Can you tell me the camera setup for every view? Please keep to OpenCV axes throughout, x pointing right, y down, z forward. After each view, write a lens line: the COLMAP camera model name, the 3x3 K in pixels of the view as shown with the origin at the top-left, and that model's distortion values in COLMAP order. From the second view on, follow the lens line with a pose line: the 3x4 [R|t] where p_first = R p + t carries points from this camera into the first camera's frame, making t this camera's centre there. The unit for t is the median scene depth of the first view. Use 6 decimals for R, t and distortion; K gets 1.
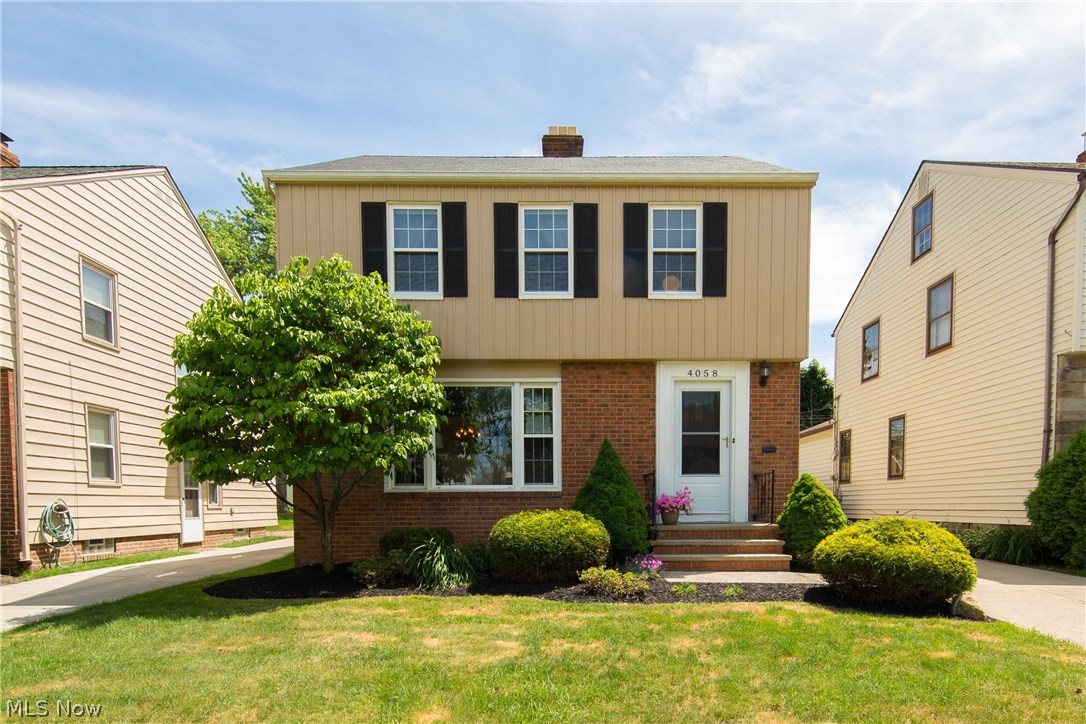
lens RADIAL K [[339.8, 0, 542.8], [0, 339.8, 403.9], [0, 0, 1]] dist [-0.000679, -0.000094]
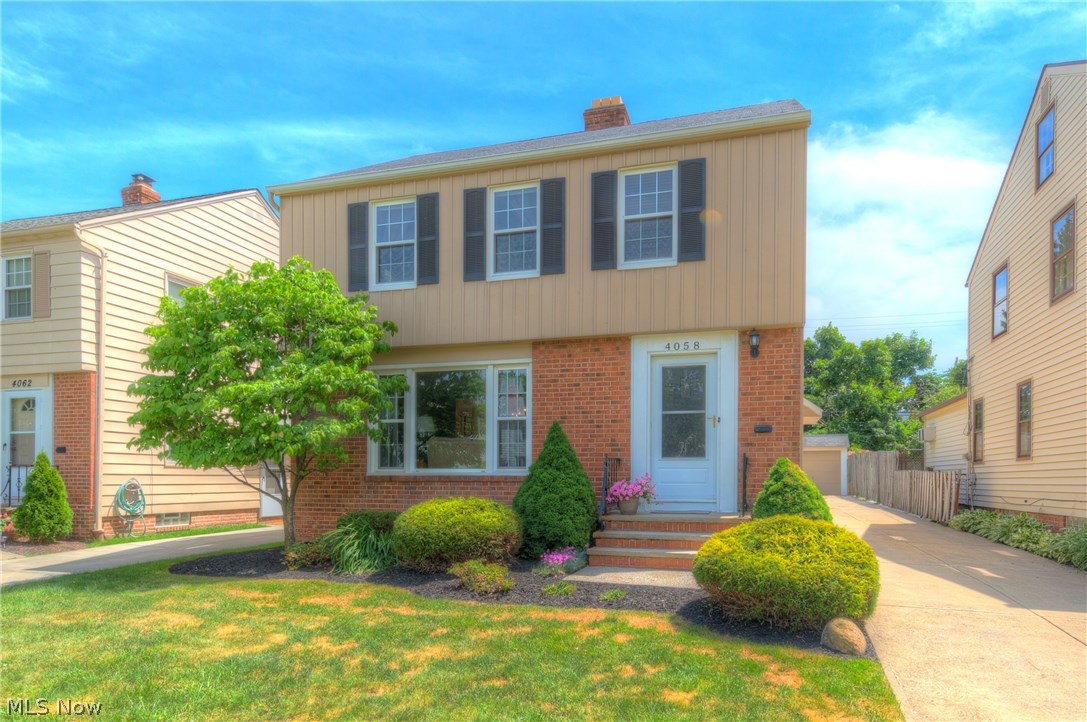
lens RADIAL K [[346.4, 0, 543.0], [0, 346.4, 371.9], [0, 0, 1]] dist [0.000369, 0.000049]
pose [[0.986531, -0.040162, -0.158569, 0.243767], [0.035728, 0.998889, -0.030721, -0.005547], [0.159626, 0.024642, 0.986870, 0.026075]]
